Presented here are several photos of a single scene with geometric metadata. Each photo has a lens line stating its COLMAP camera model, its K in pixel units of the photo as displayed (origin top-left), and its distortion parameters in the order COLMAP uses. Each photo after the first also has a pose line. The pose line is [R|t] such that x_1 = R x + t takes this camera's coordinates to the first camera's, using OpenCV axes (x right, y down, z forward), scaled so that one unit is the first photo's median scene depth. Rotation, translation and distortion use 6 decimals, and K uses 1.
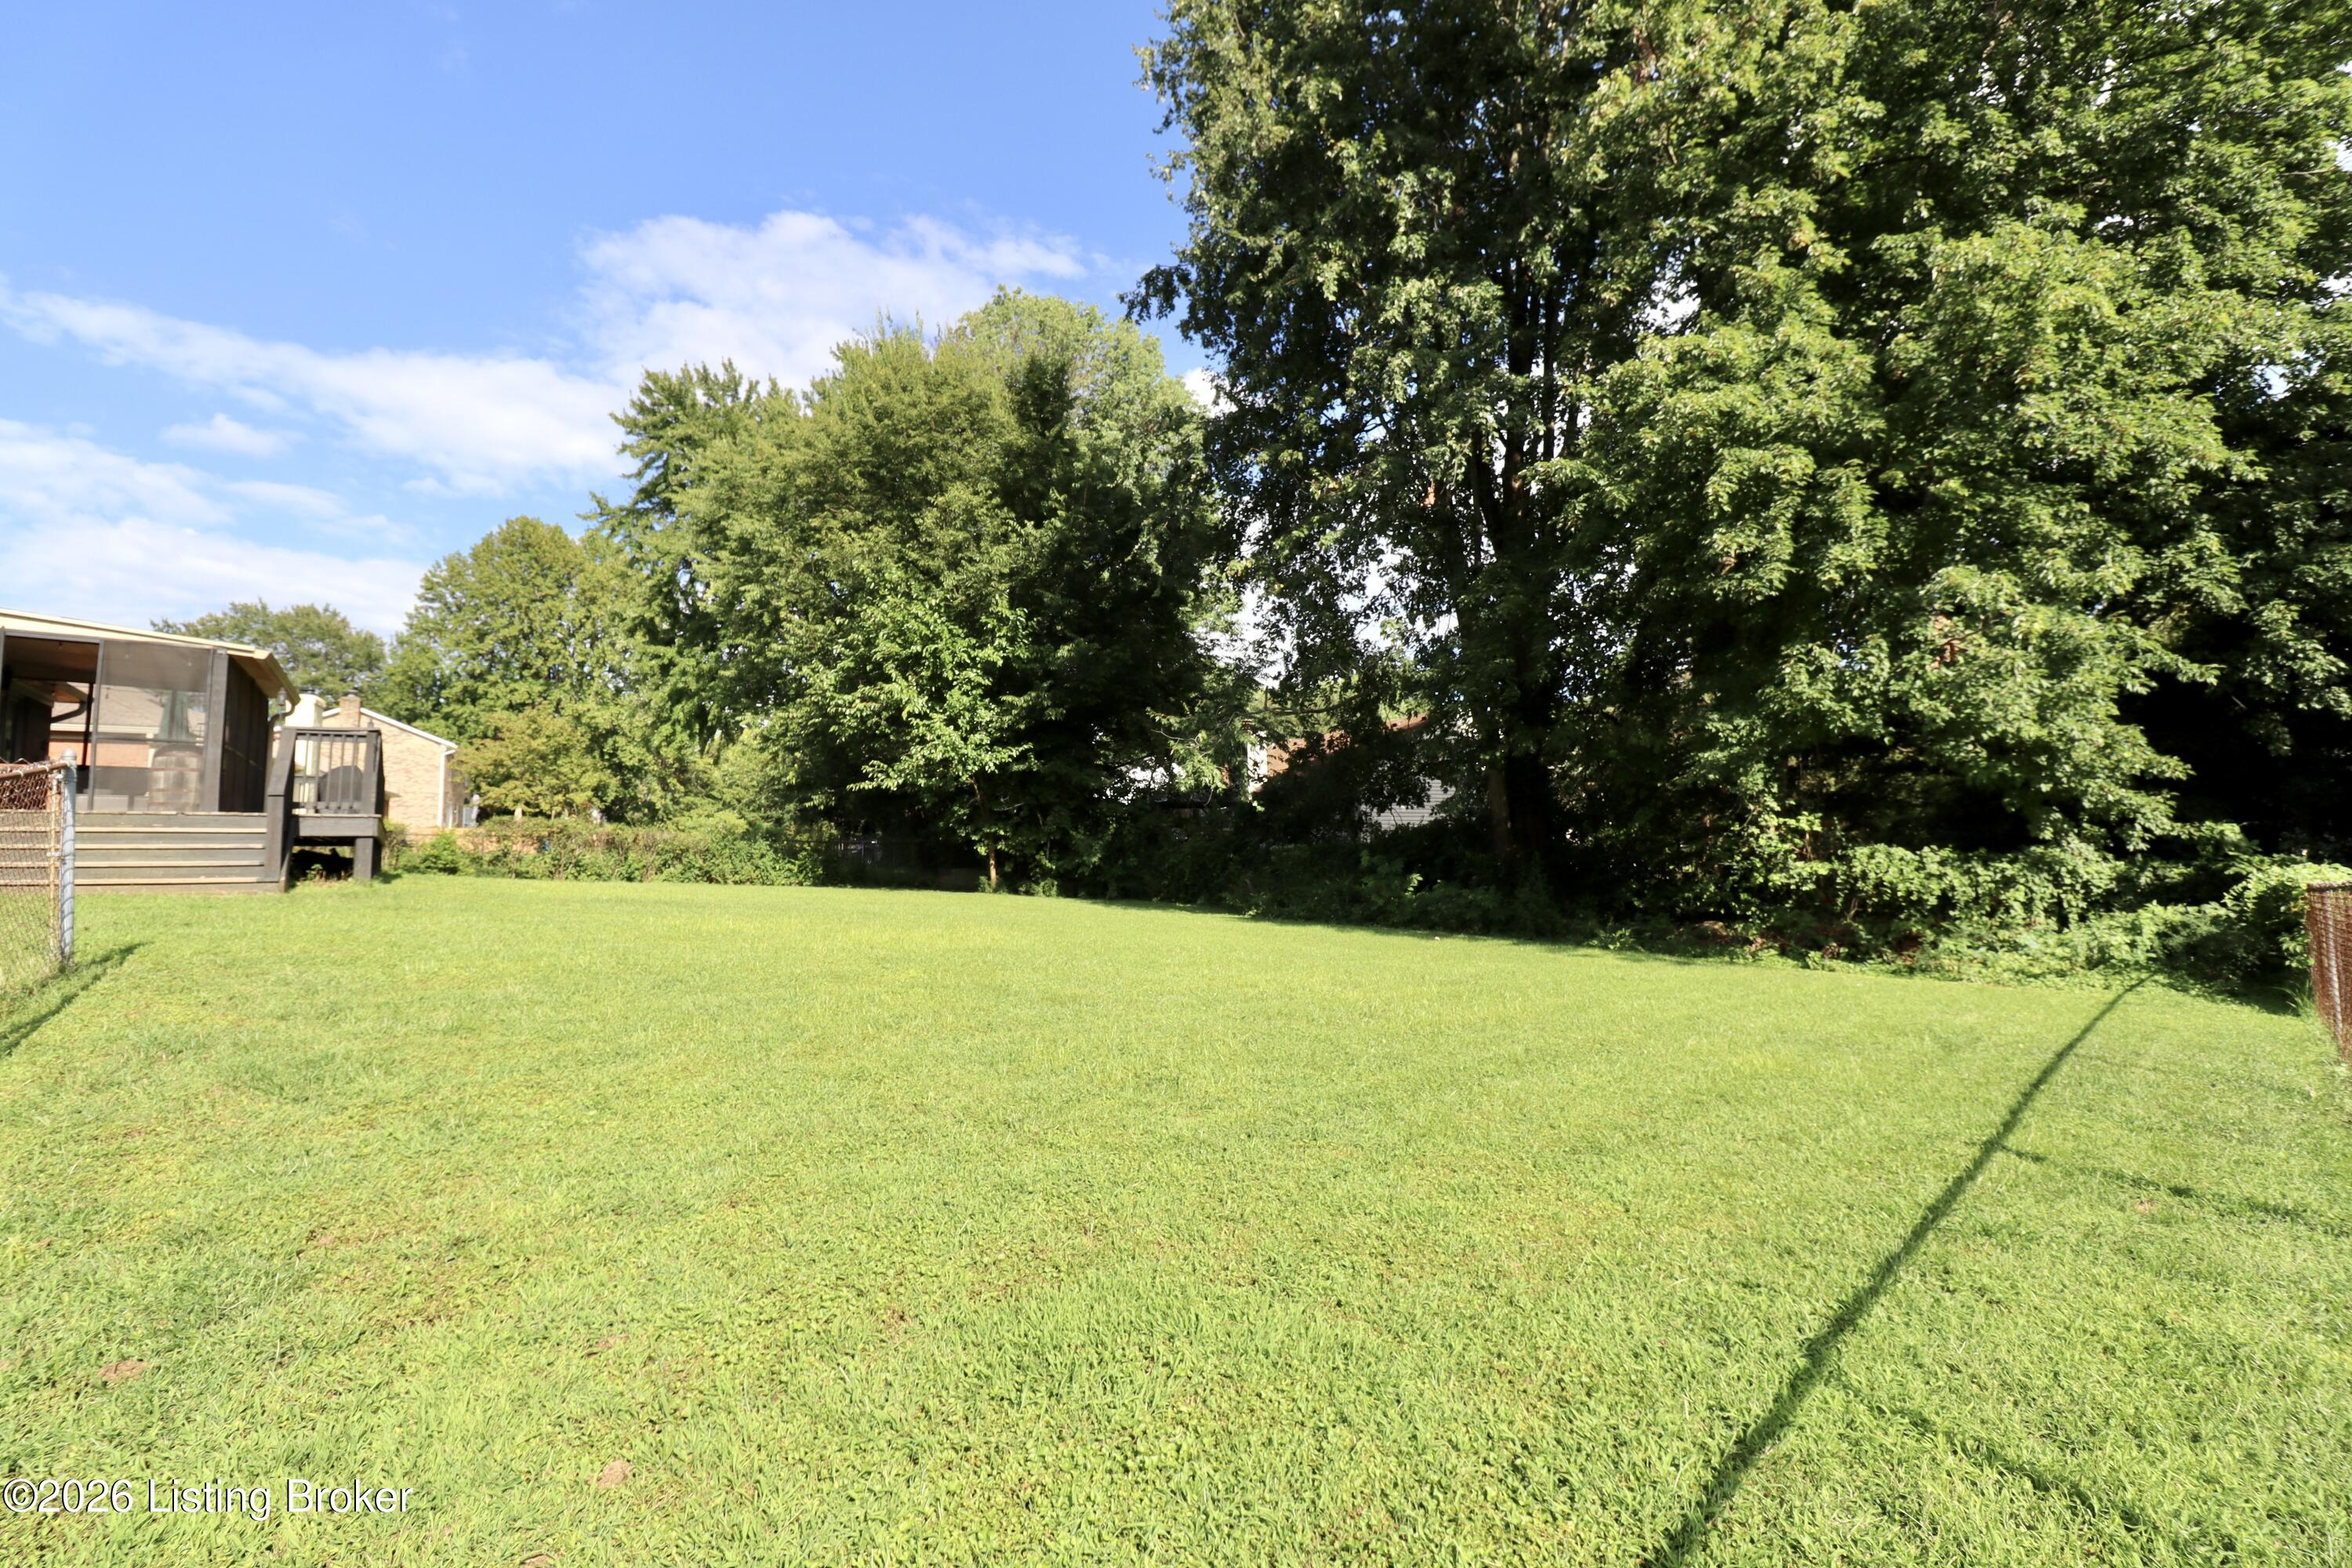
lens RADIAL K [[1090.3, 0, 1156.5], [0, 1090.3, 769.5], [0, 0, 1]] dist [0.001941, -0.005741]
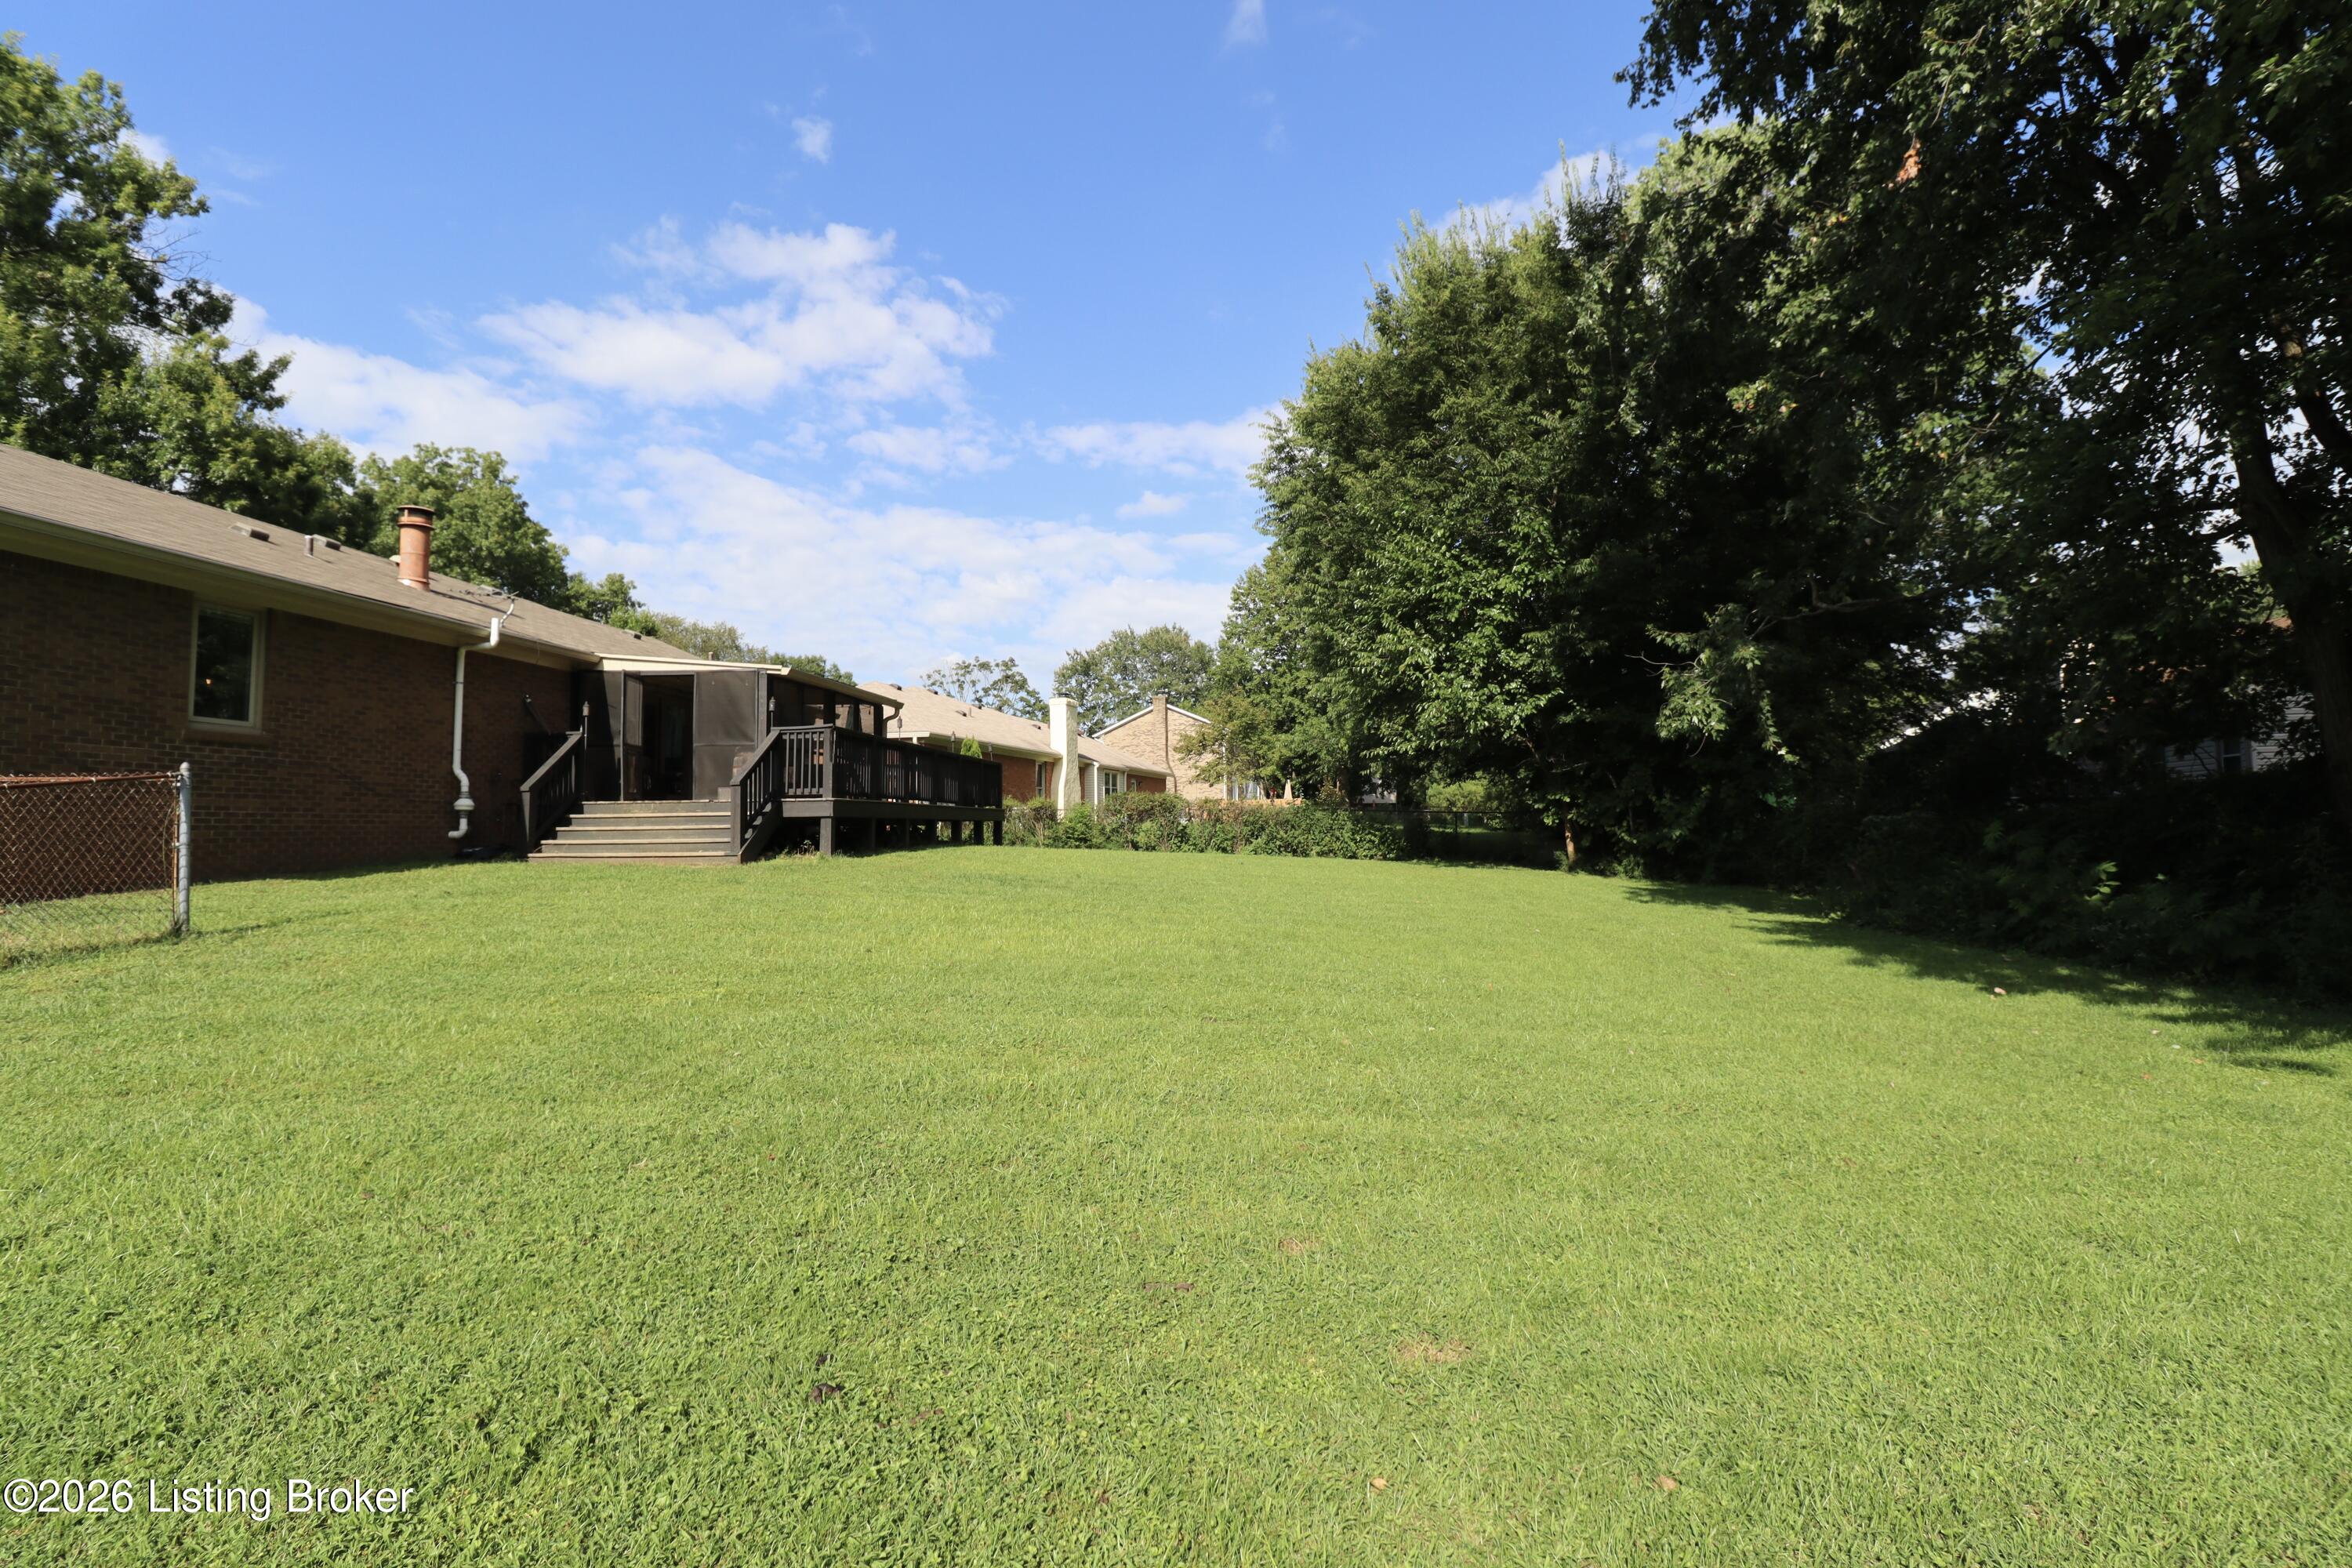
lens RADIAL K [[1090.3, 0, 1176.9], [0, 1090.3, 771.3], [0, 0, 1]] dist [0.001941, -0.005741]
pose [[0.756016, -0.035664, -0.653580, 0.100427], [0.057540, 0.998270, 0.012086, 0.005683], [0.652019, -0.046744, 0.756761, 0.107151]]
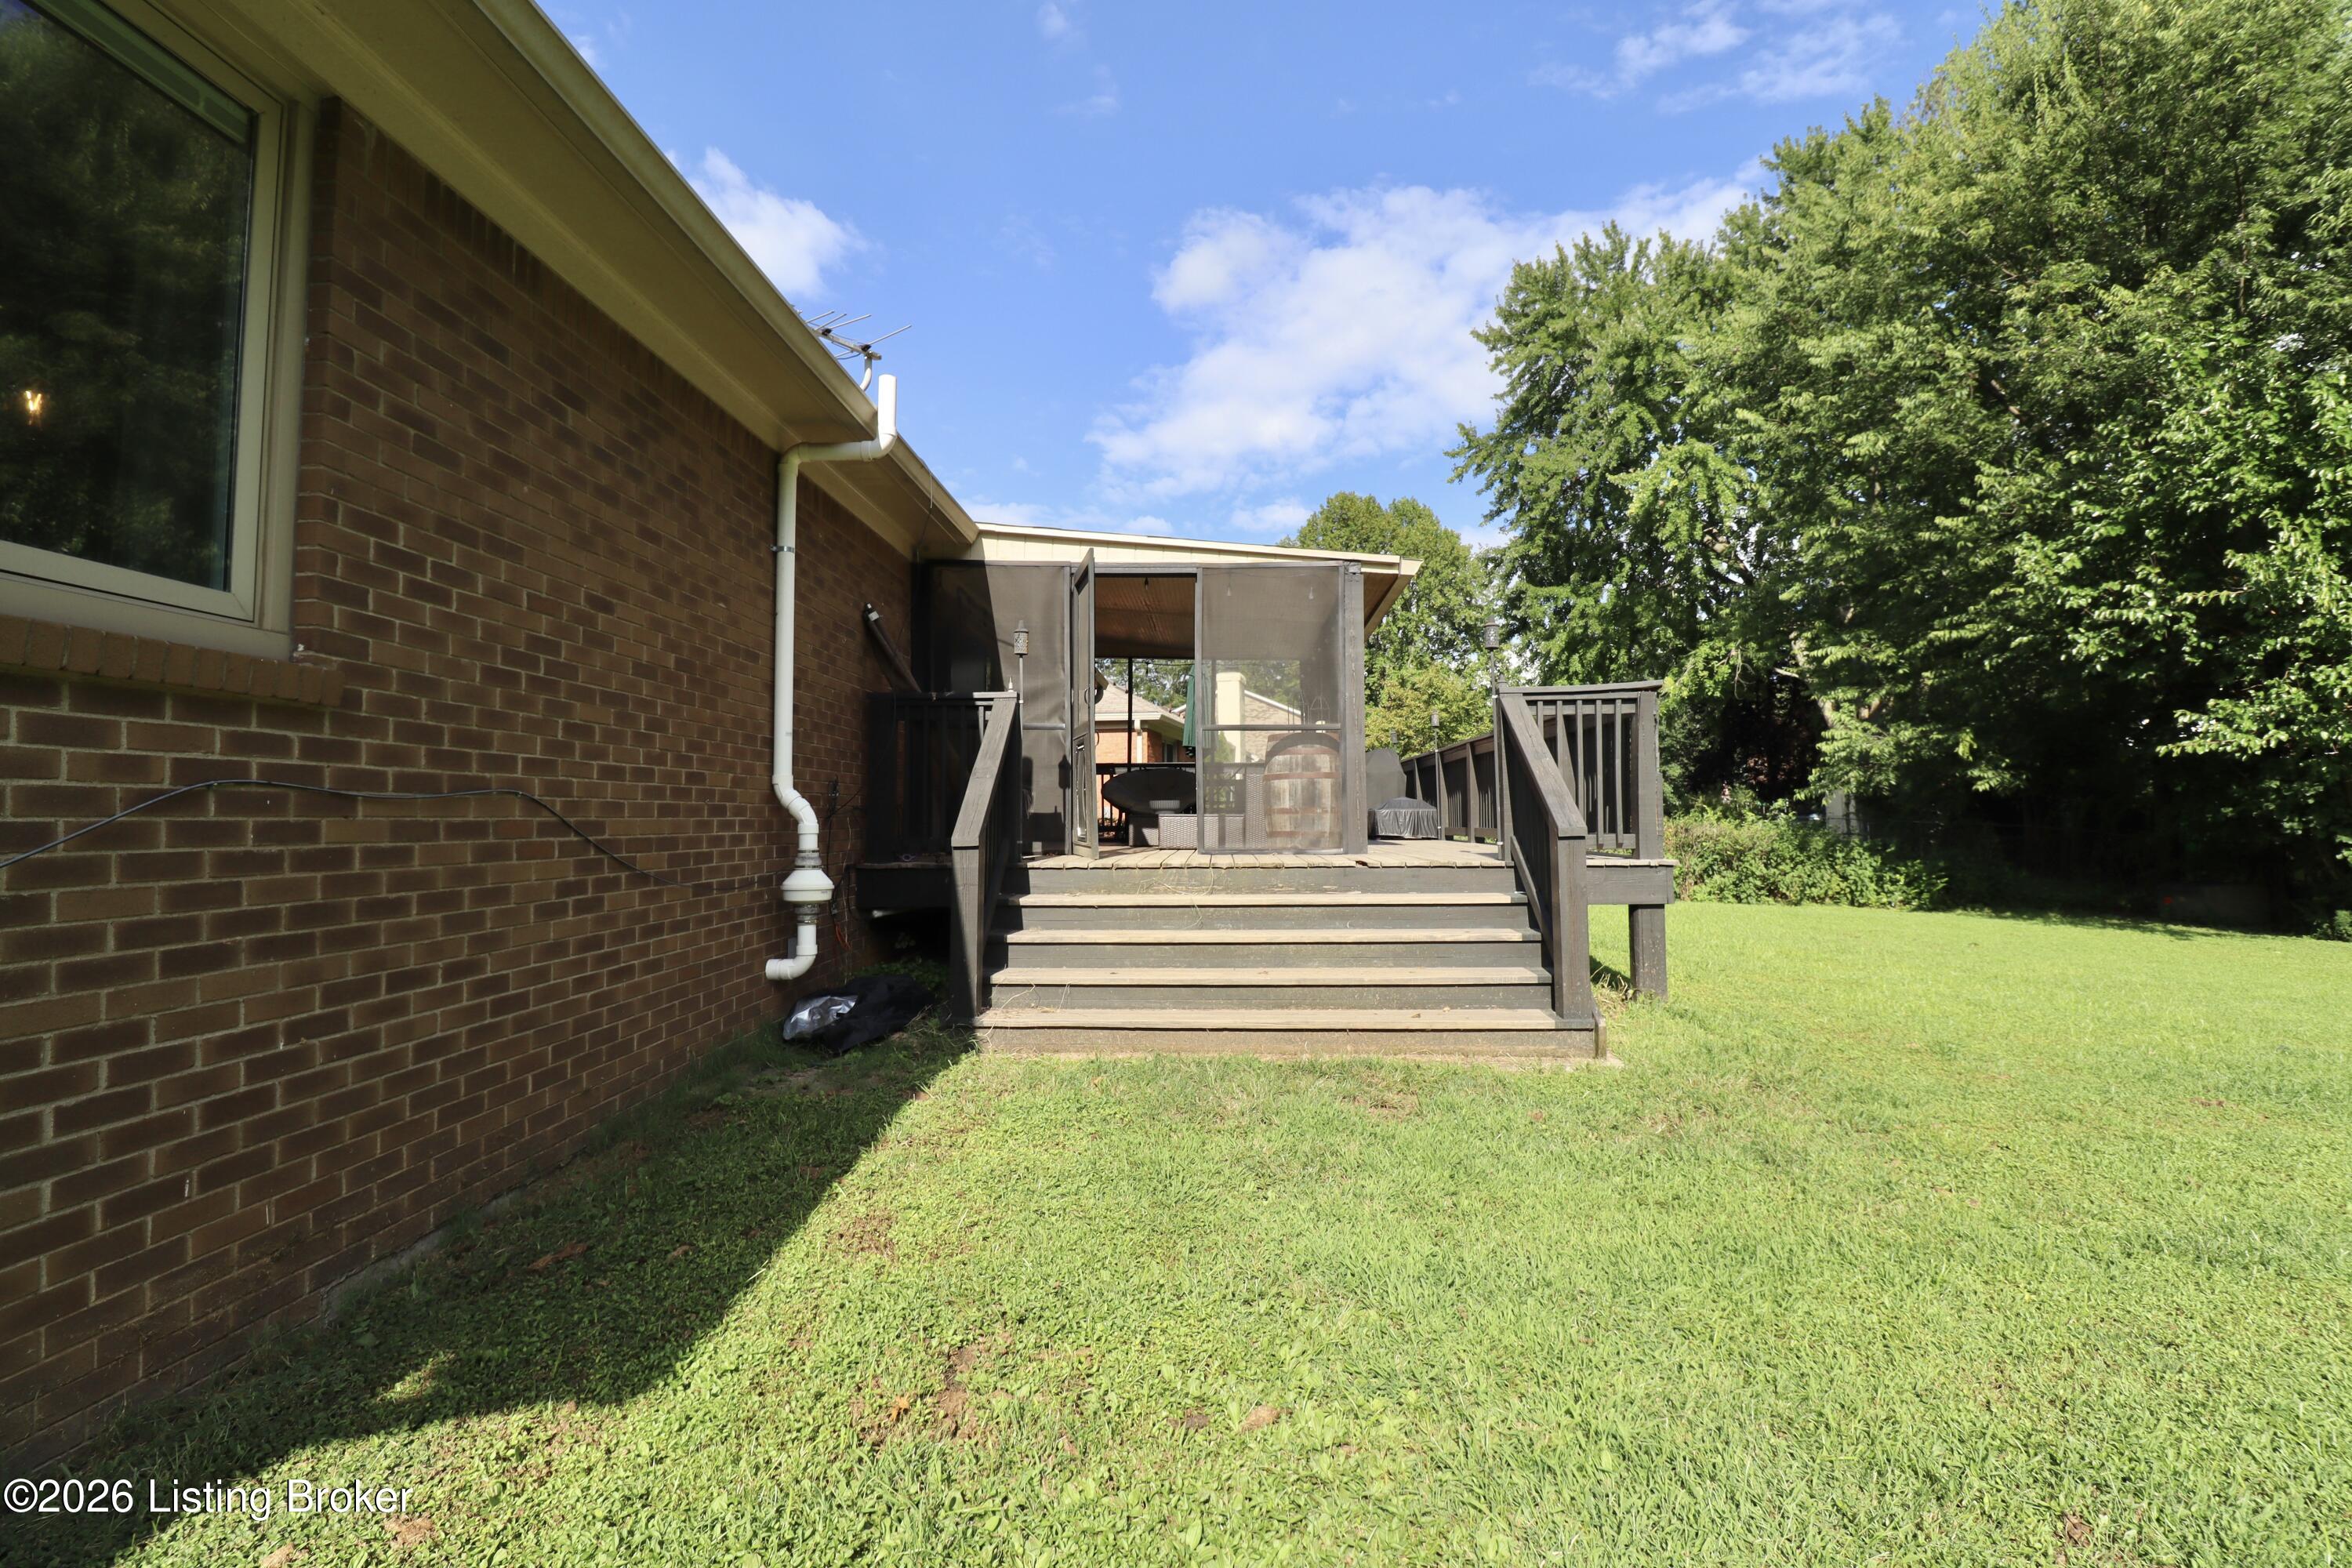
lens RADIAL K [[1090.3, 0, 1163.2], [0, 1090.3, 770.3], [0, 0, 1]] dist [0.001941, -0.005741]
pose [[0.789119, -0.024741, -0.613741, -0.180305], [0.049683, 0.998485, 0.023629, -0.006414], [0.612227, -0.049139, 0.789153, 0.146926]]
